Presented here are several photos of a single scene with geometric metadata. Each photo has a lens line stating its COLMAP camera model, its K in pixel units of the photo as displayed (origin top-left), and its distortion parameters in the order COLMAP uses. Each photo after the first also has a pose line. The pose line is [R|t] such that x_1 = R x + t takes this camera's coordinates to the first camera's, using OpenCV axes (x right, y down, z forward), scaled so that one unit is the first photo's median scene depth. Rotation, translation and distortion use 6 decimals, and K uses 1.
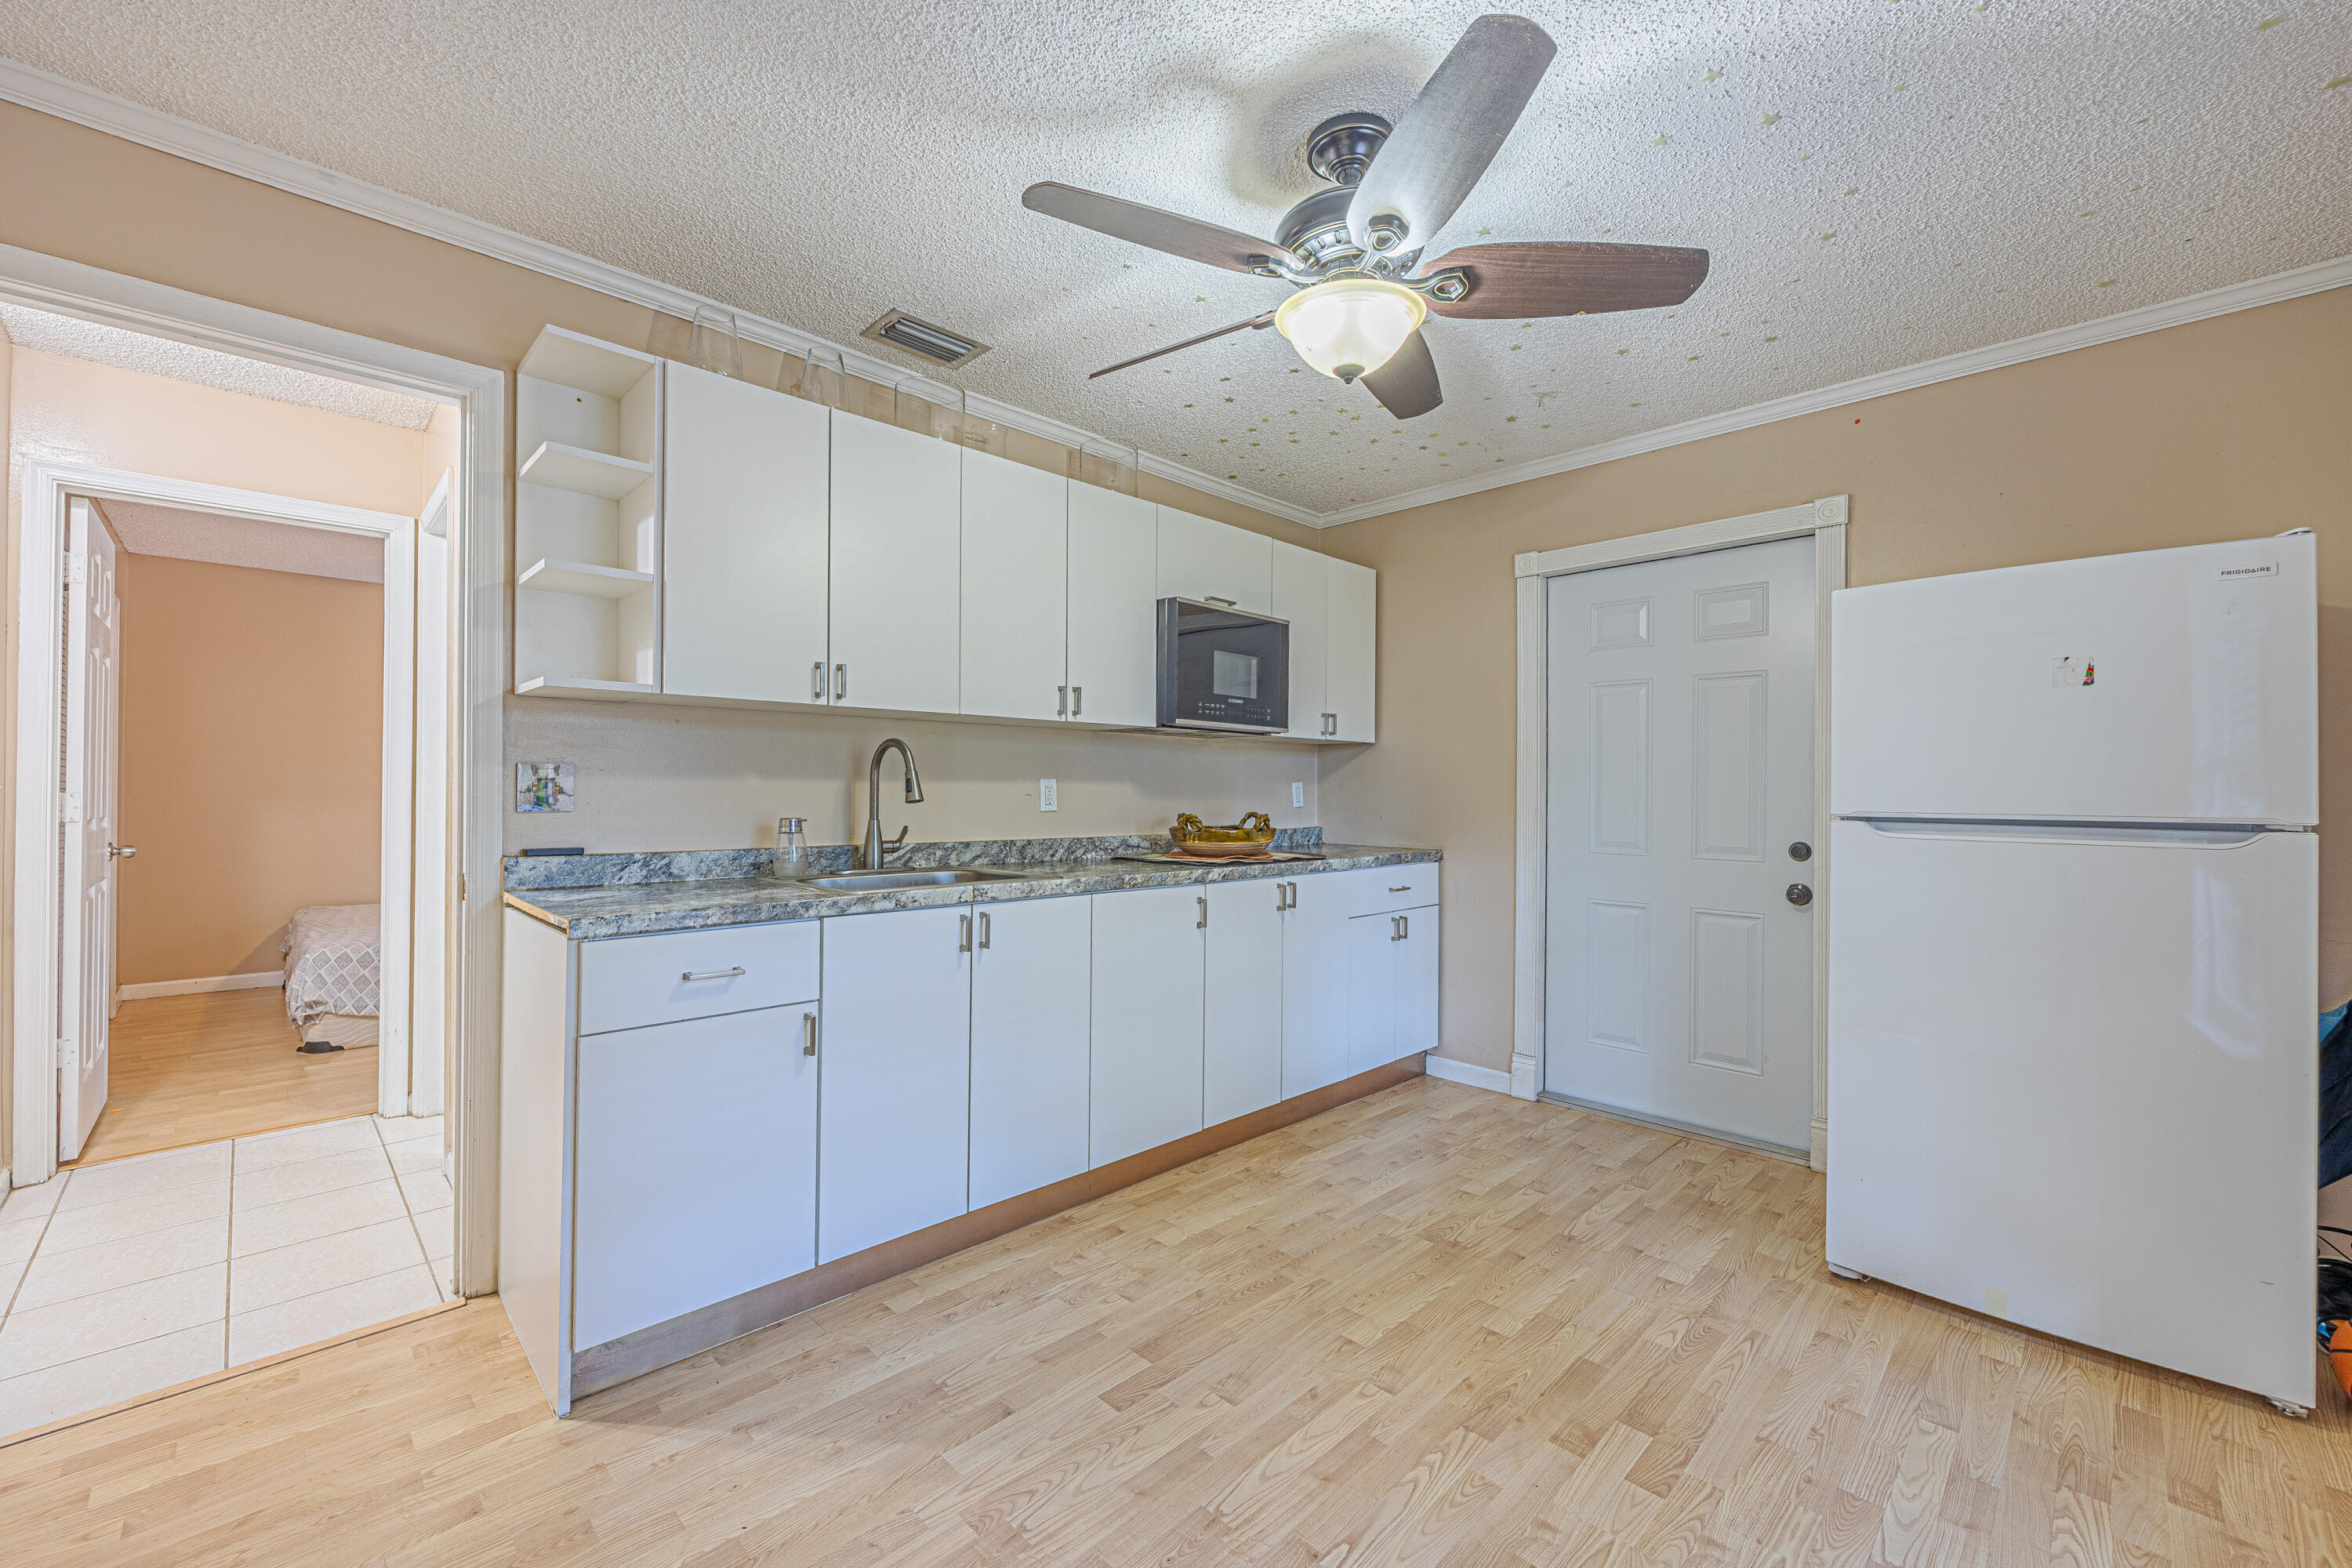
lens RADIAL K [[946.0, 0, 1173.0], [0, 946.0, 785.2], [0, 0, 1]] dist [0.001005, -0.000296]
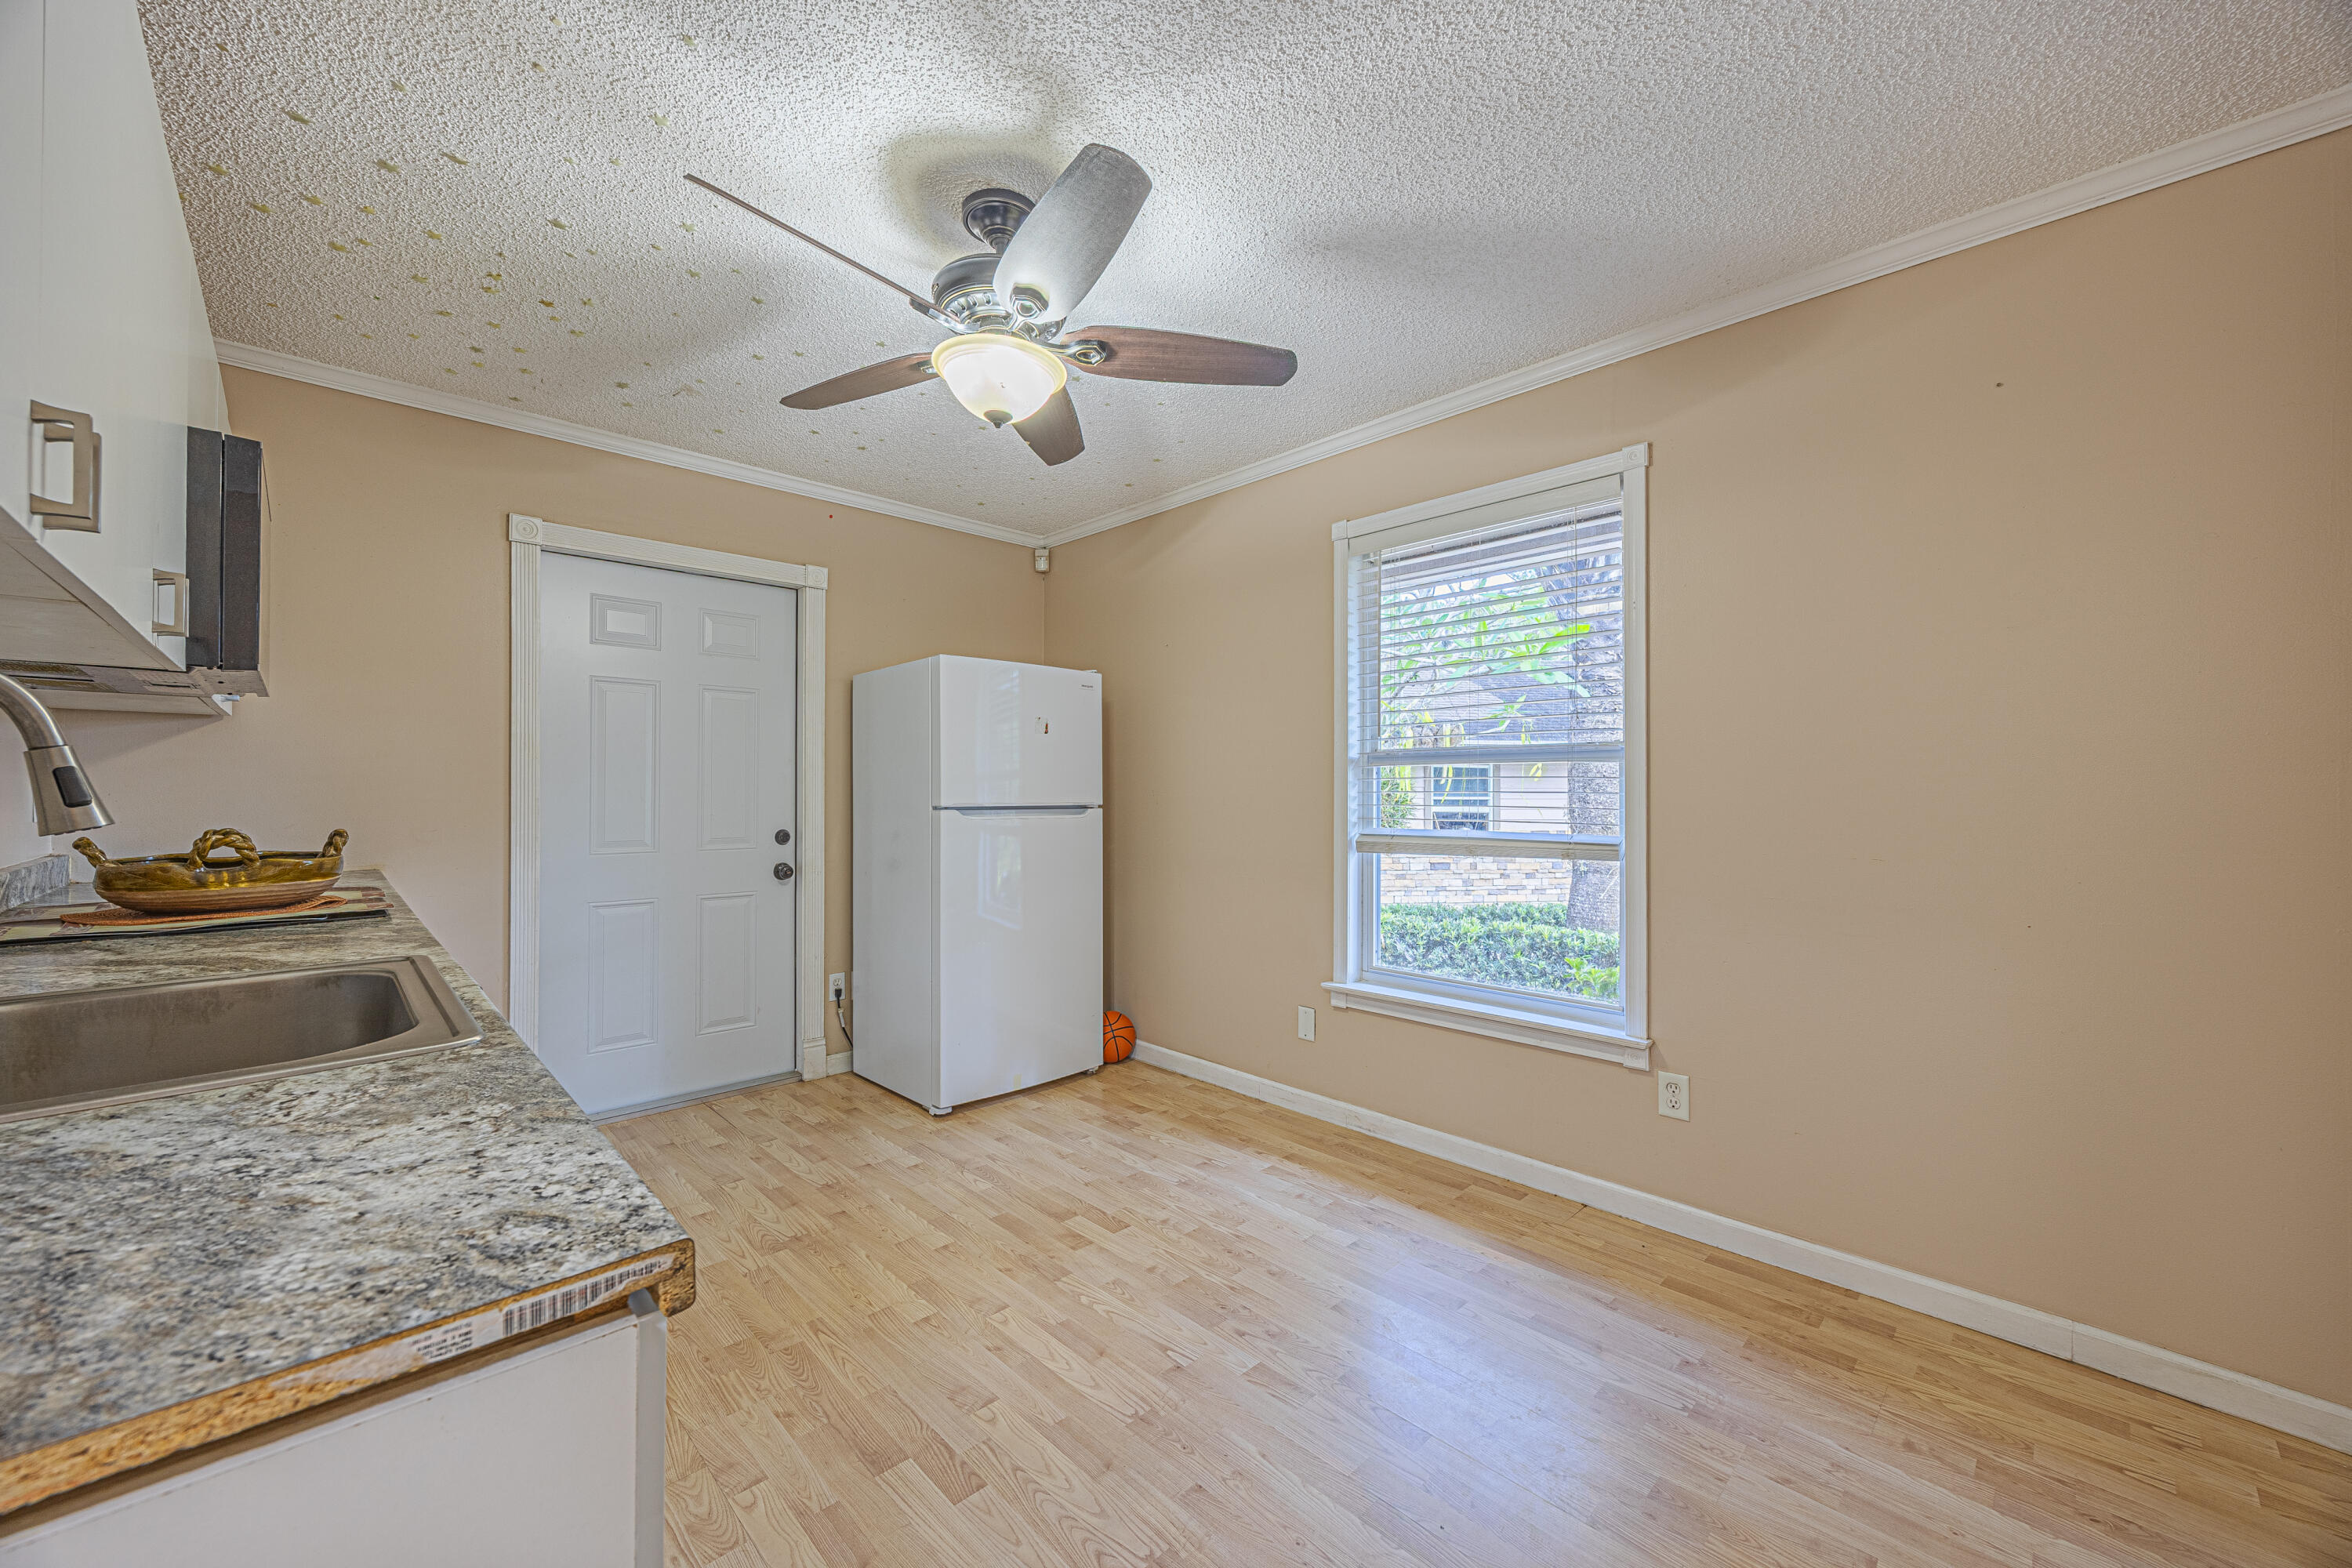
lens RADIAL K [[897.3, 0, 1163.6], [0, 897.3, 787.3], [0, 0, 1]] dist [-0.001369, -0.000088]
pose [[0.009174, -0.003246, 0.999953, -0.724537], [-0.007951, 0.999963, 0.003319, -0.005889], [-0.999926, -0.007981, 0.009148, 0.661071]]
